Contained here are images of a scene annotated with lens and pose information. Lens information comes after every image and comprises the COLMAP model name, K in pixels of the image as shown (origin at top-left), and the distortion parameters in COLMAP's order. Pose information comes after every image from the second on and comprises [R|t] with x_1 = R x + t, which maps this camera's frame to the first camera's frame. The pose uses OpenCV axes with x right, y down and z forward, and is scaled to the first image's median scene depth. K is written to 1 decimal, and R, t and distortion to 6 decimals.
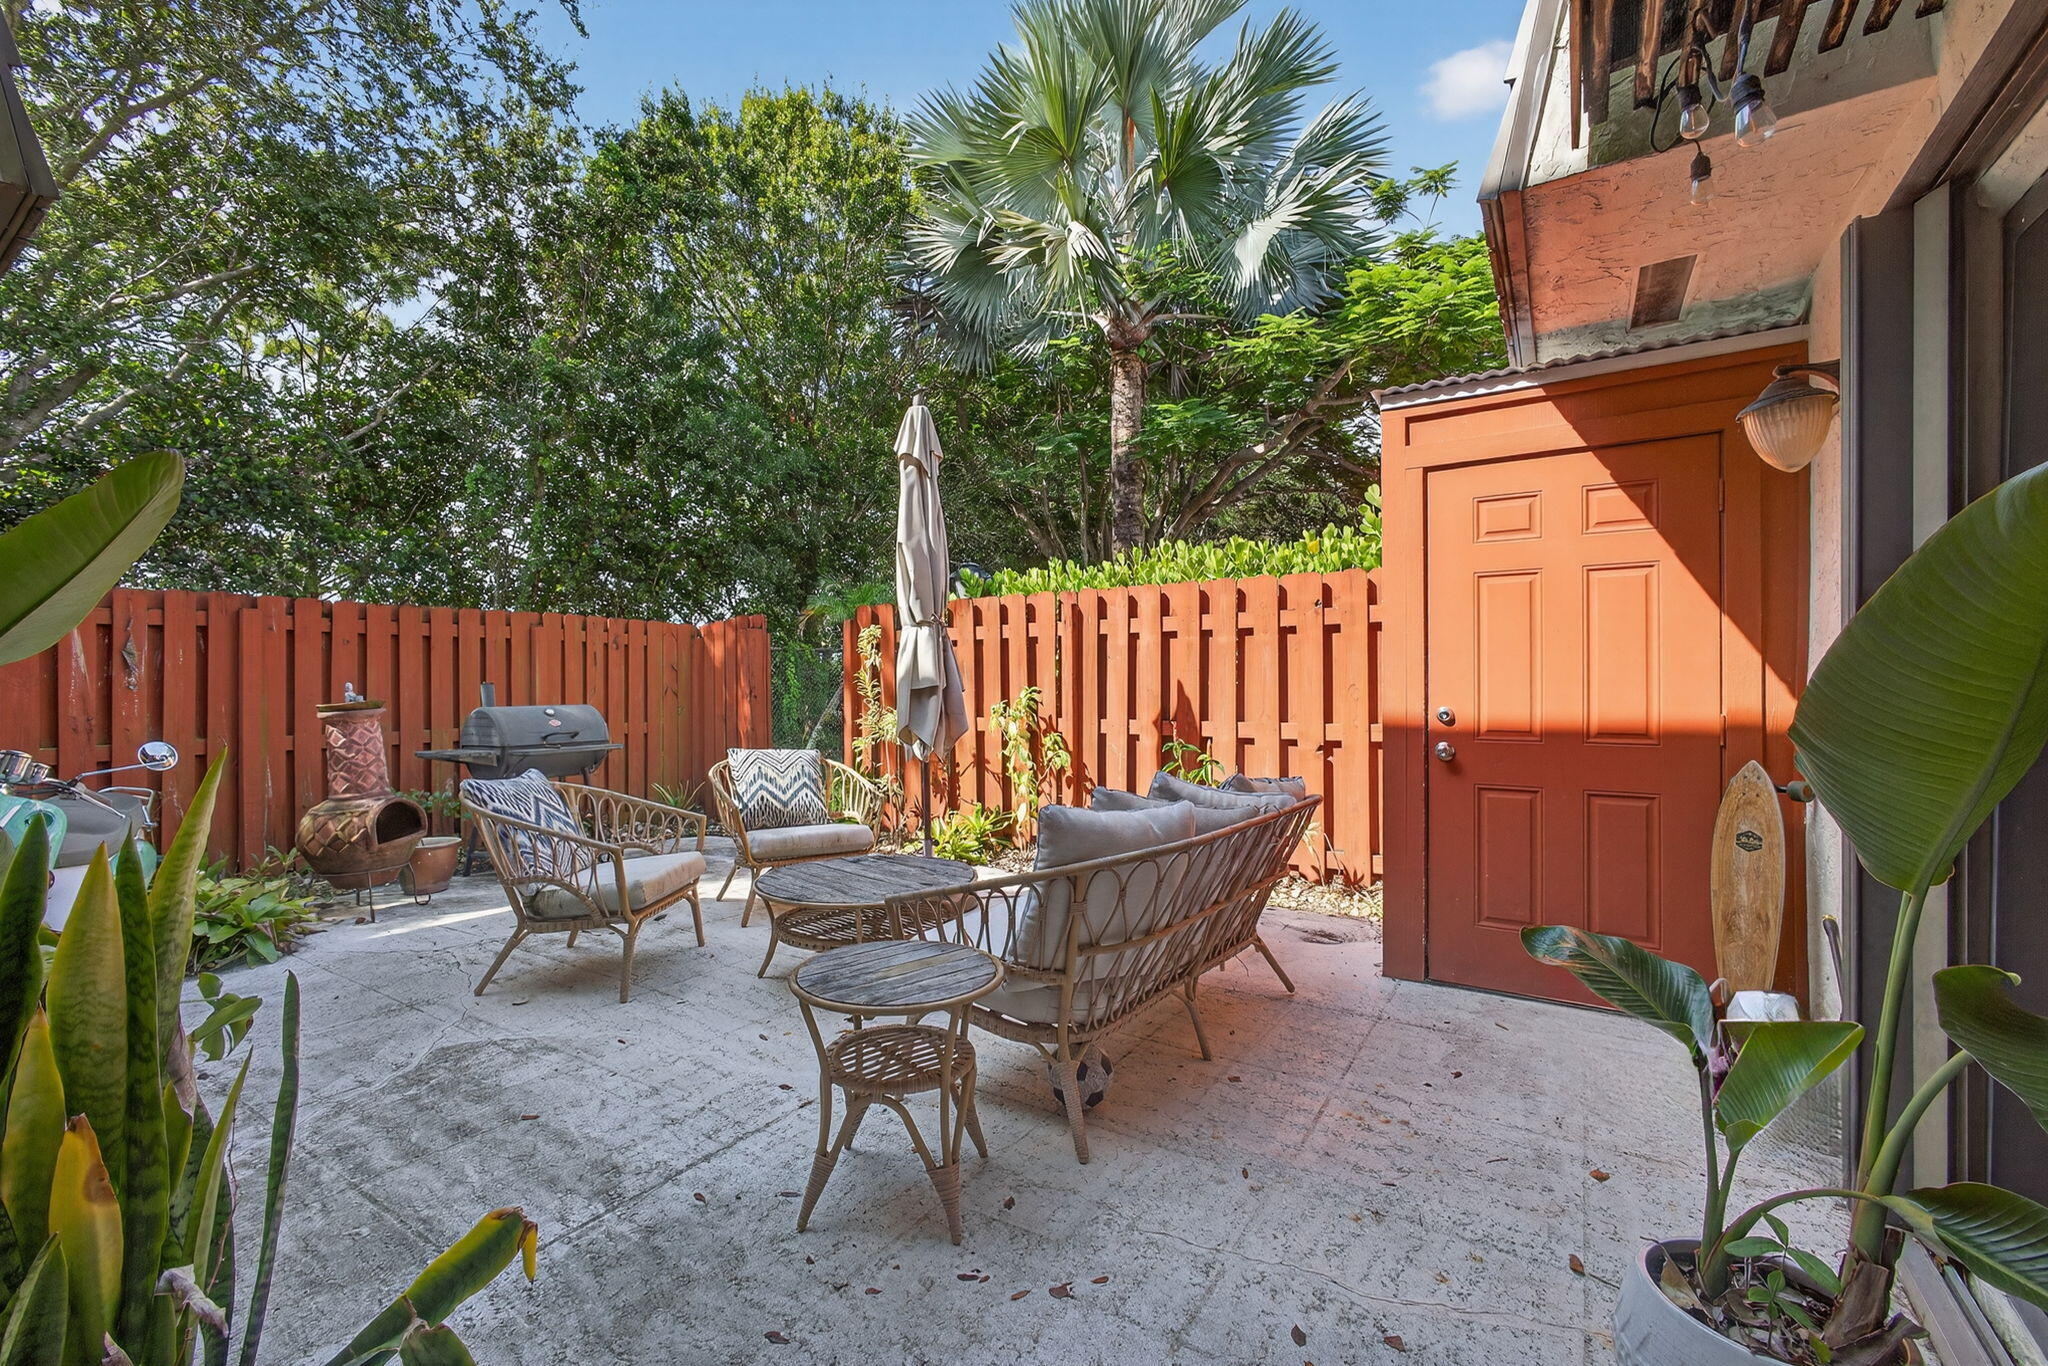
lens RADIAL K [[853.6, 0, 1008.7], [0, 853.6, 687.2], [0, 0, 1]] dist [0.000178, 0.000760]
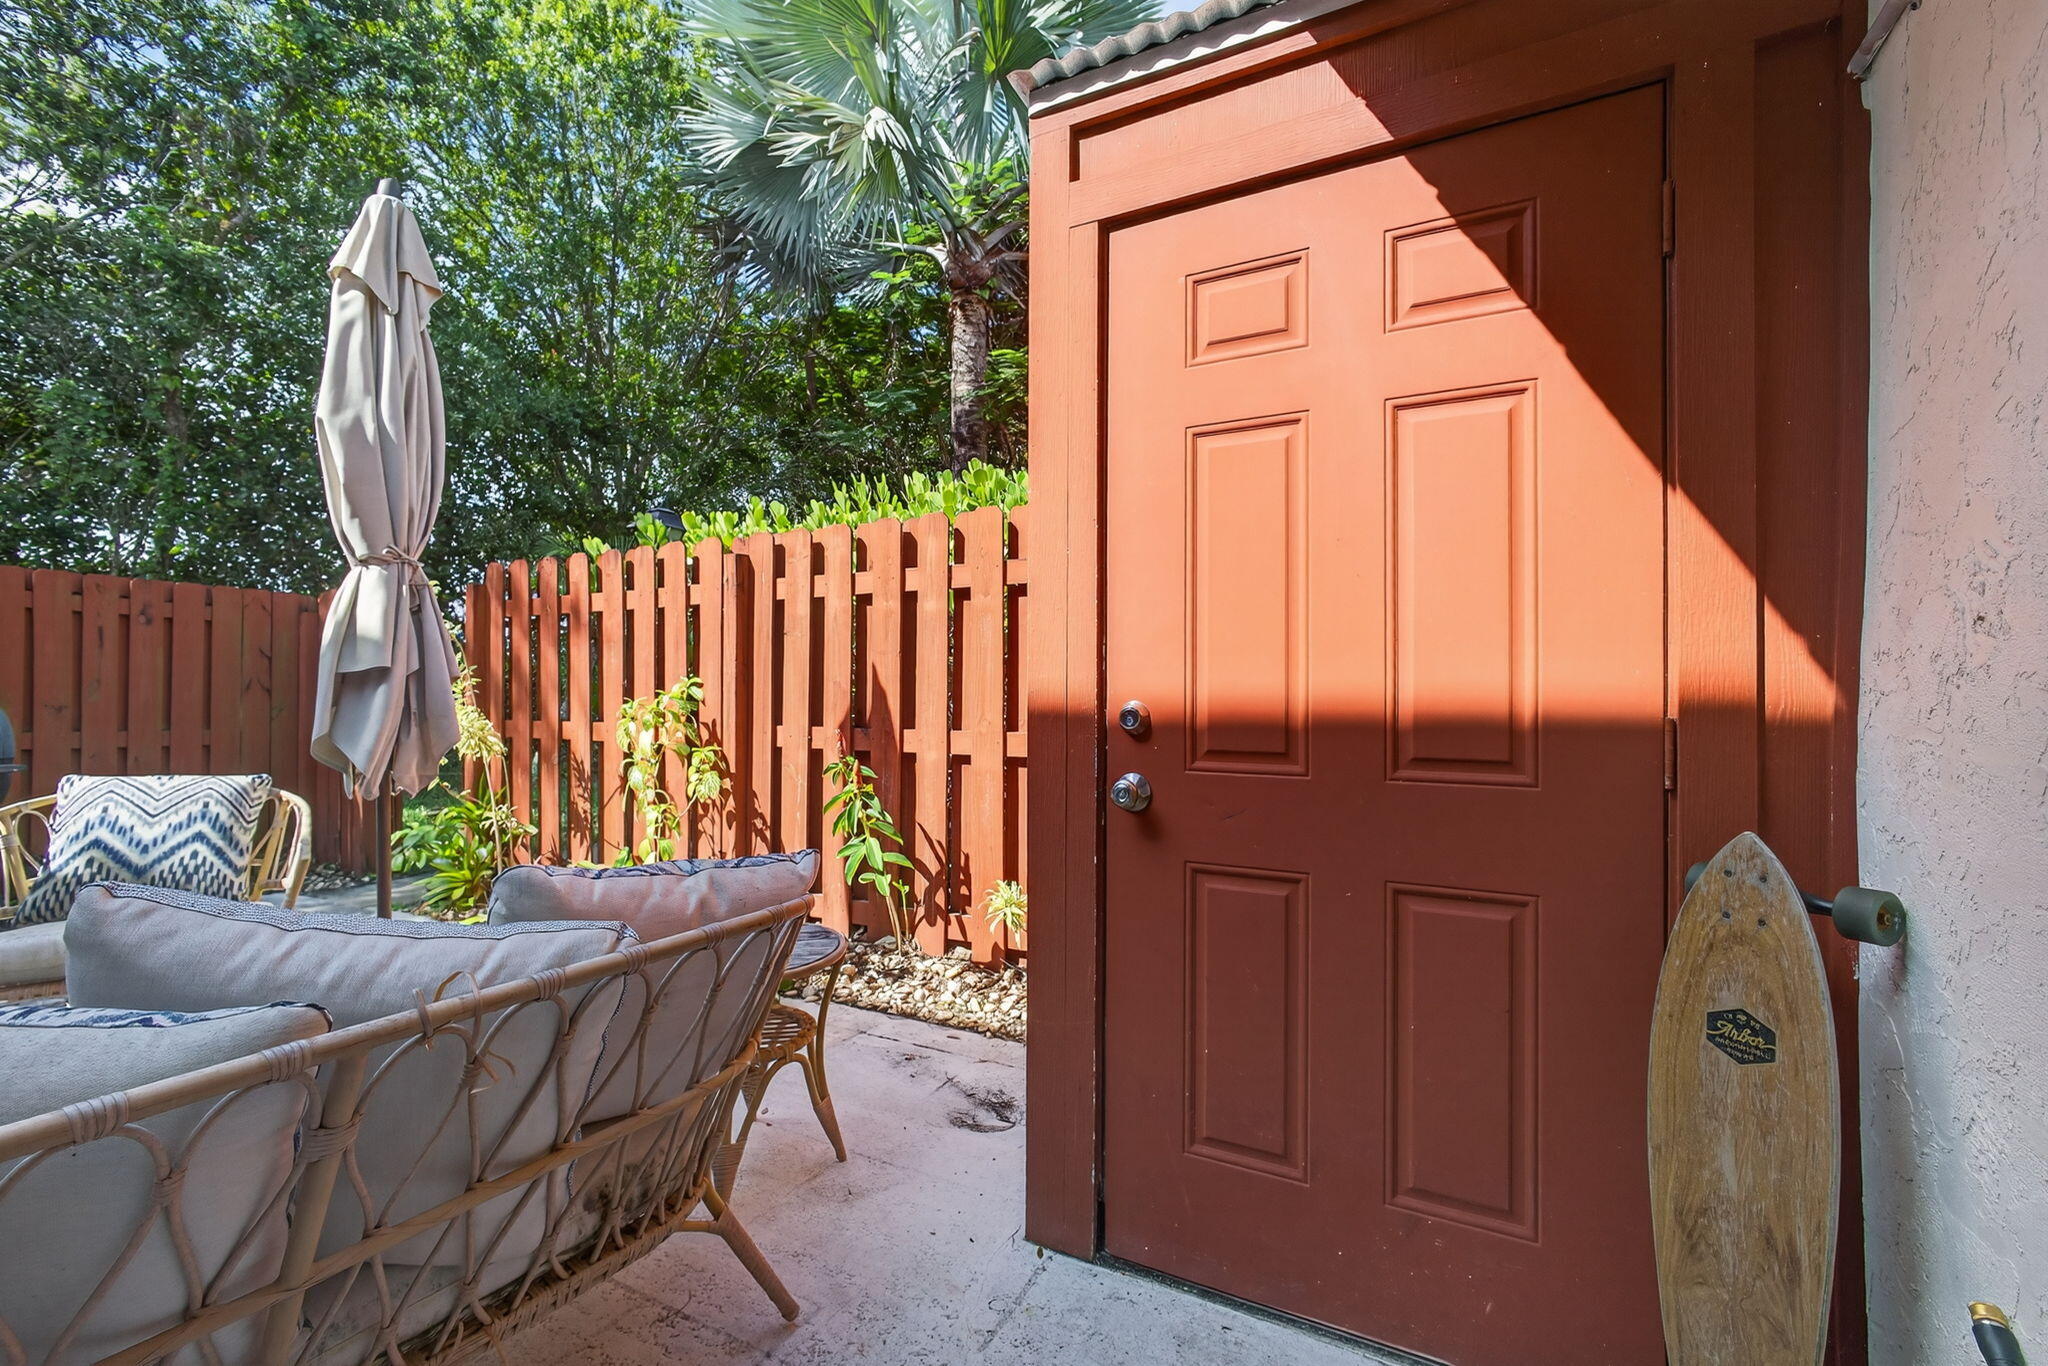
lens RADIAL K [[853.6, 0, 1036.8], [0, 853.6, 688.3], [0, 0, 1]] dist [0.000178, 0.000760]
pose [[0.994491, 0.006704, 0.104612, 0.246881], [-0.005984, 0.999956, -0.007194, 0.011677], [-0.104656, 0.006528, 0.994487, 0.316044]]
